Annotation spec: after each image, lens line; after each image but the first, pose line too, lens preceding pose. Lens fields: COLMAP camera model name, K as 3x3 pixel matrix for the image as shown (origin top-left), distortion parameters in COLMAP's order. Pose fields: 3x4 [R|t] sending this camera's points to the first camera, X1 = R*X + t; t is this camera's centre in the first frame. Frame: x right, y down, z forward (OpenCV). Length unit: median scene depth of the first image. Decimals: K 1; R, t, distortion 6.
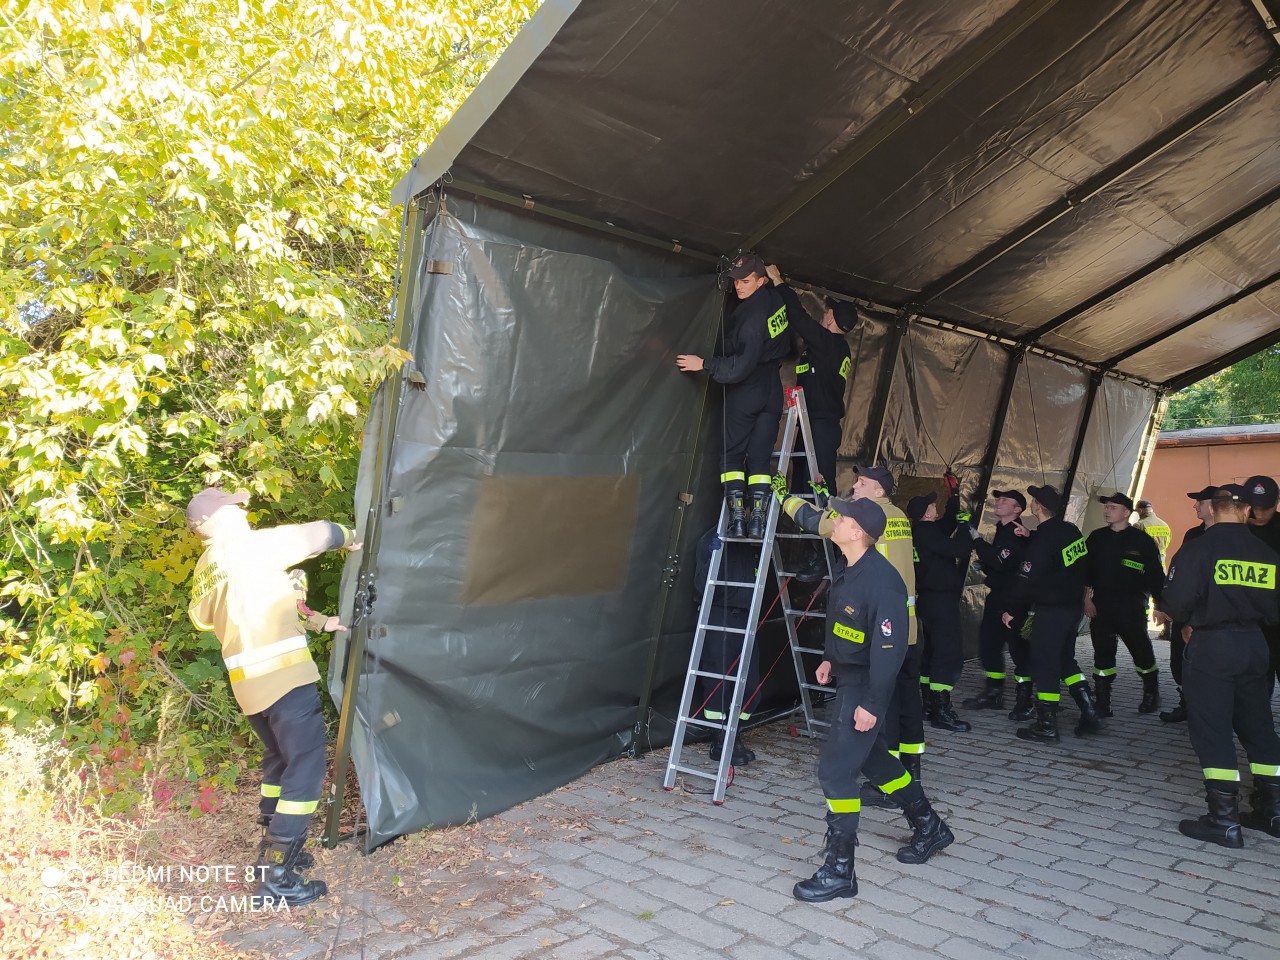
lens RADIAL K [[931.9, 0, 640.0], [0, 931.9, 480.0], [0, 0, 1]] dist [0.059705, -0.050245]
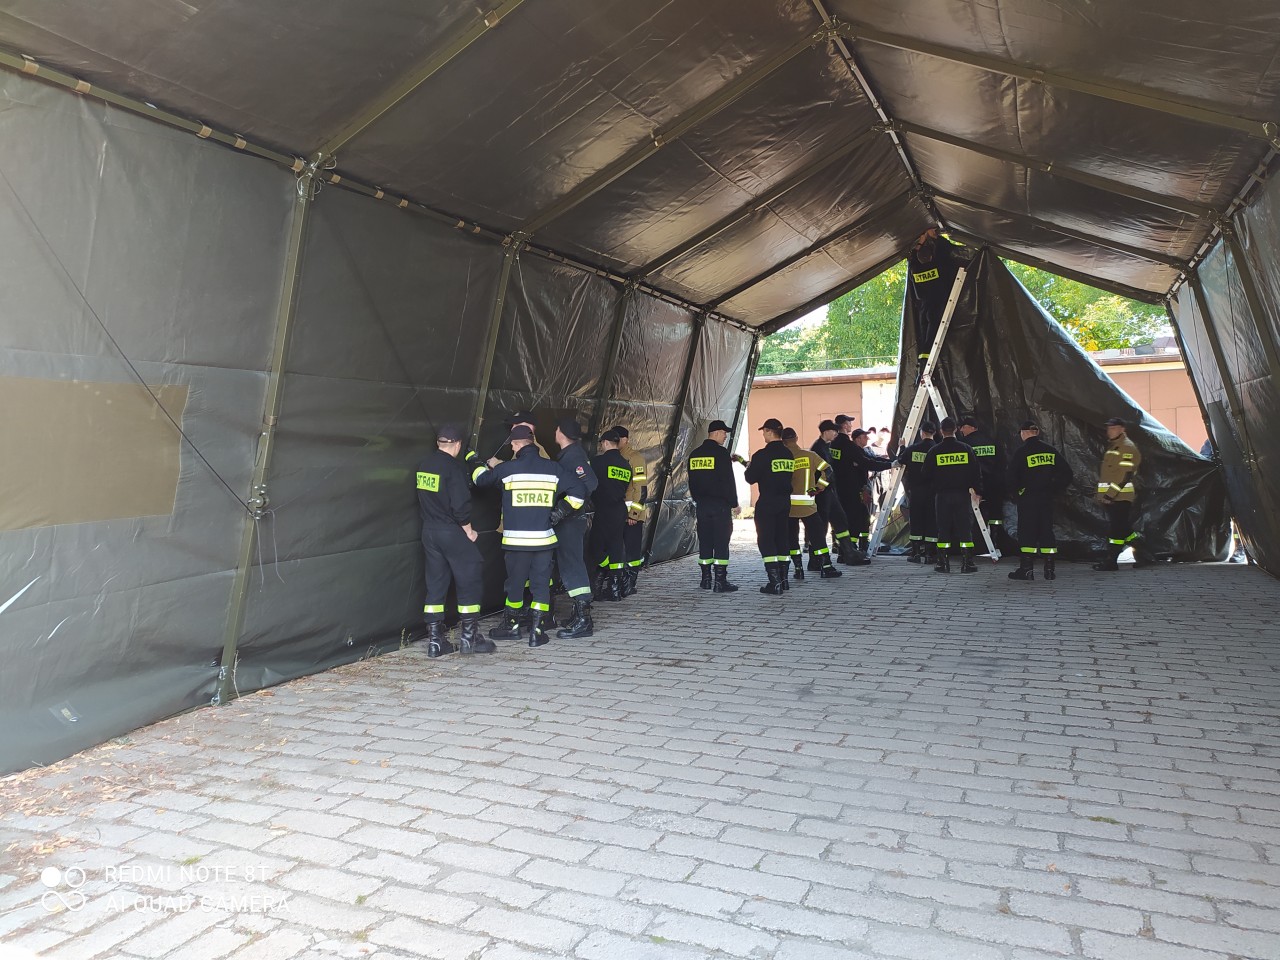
lens RADIAL K [[931.9, 0, 640.0], [0, 931.9, 480.0], [0, 0, 1]] dist [0.059705, -0.050245]
pose [[0.943054, -0.025989, 0.331623, 0.104774], [0.008281, 0.998468, 0.054702, 0.034376], [-0.332537, -0.048841, 0.941825, -0.004641]]
